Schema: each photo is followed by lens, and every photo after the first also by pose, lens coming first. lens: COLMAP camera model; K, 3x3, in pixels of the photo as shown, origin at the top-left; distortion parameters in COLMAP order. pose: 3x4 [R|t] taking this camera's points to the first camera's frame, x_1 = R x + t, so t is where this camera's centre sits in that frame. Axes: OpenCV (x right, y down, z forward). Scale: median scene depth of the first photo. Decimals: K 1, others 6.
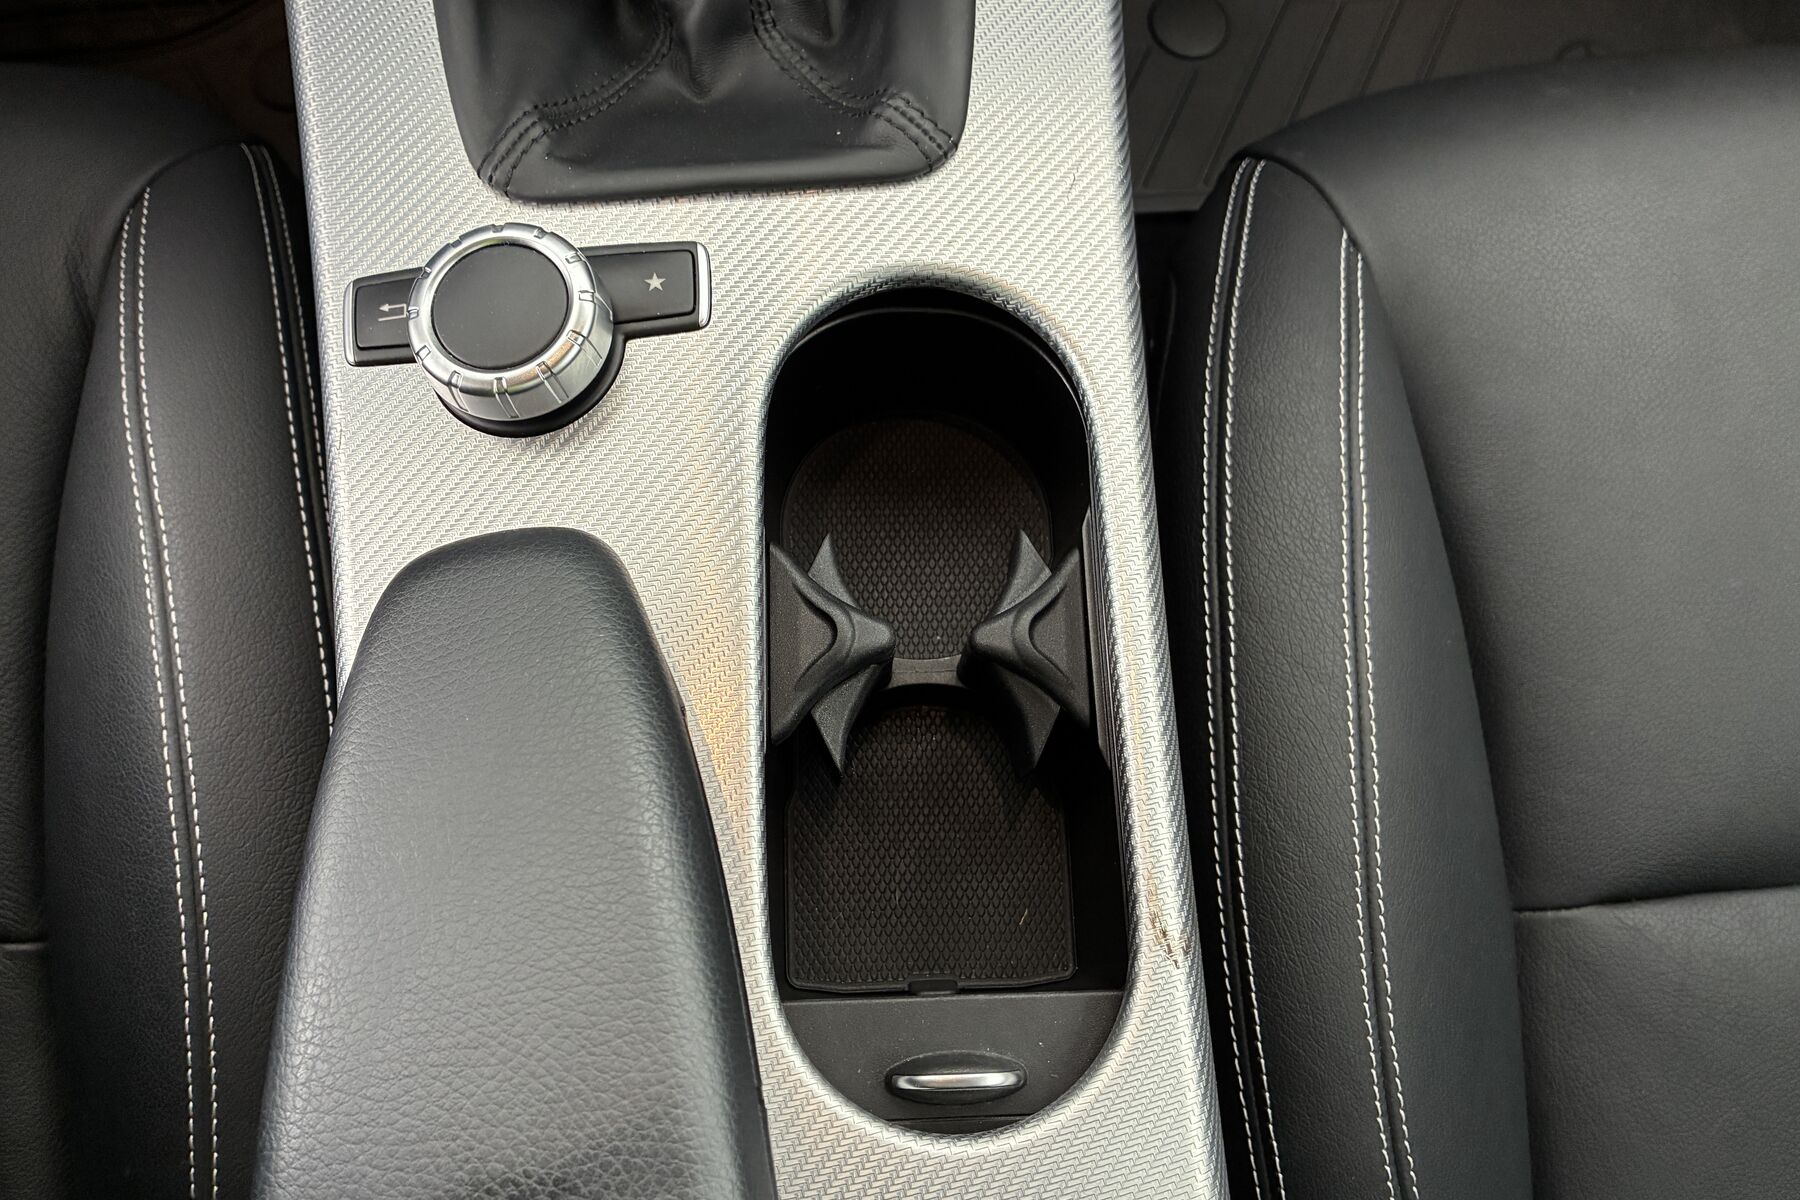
lens RADIAL K [[1384.4, 0, 902.4], [0, 1384.4, 588.1], [0, 0, 1]] dist [0.018324, -0.023773]
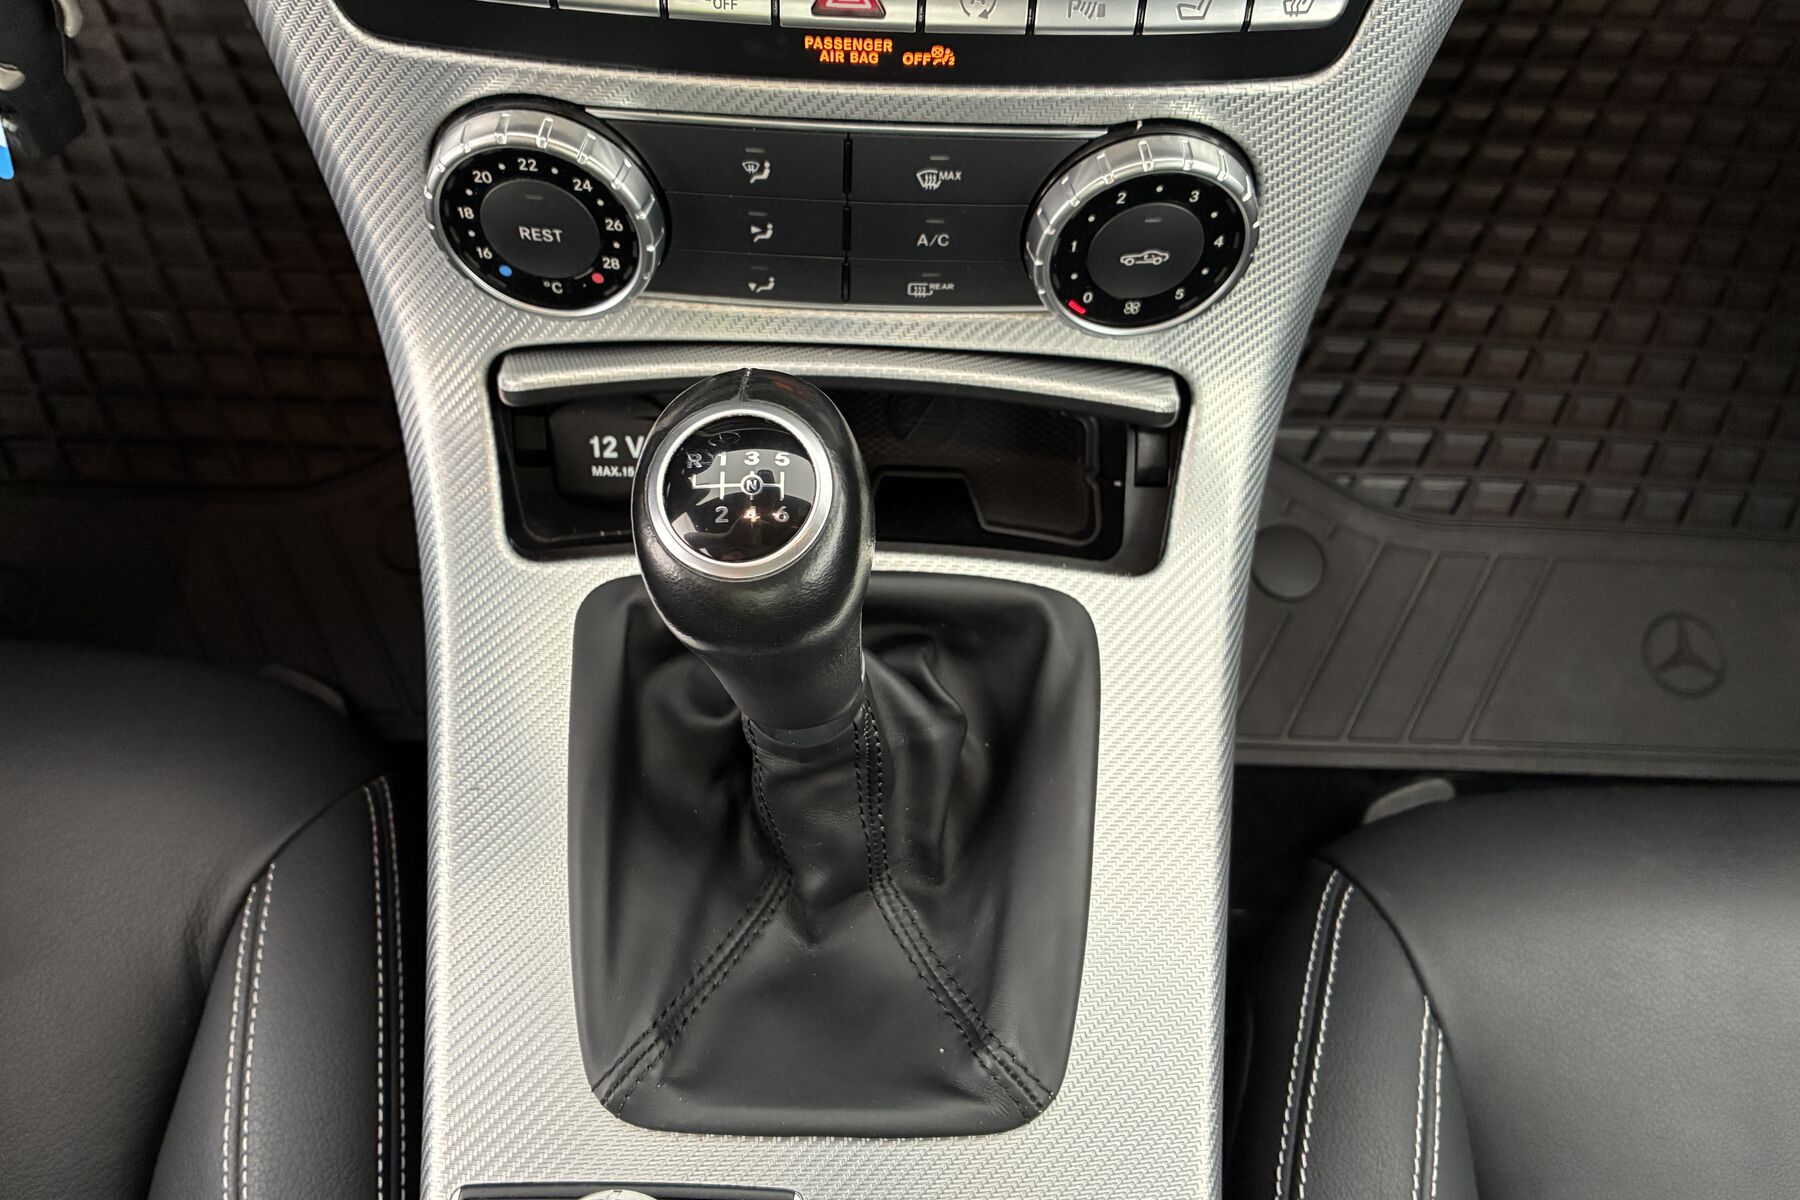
lens RADIAL K [[1384.4, 0, 902.4], [0, 1384.4, 588.1], [0, 0, 1]] dist [0.018324, -0.023773]
pose [[0.994195, 0.102183, -0.033700, -0.068963], [-0.103719, 0.993470, -0.047530, -0.561026], [0.028624, 0.050749, 0.998301, -0.042553]]
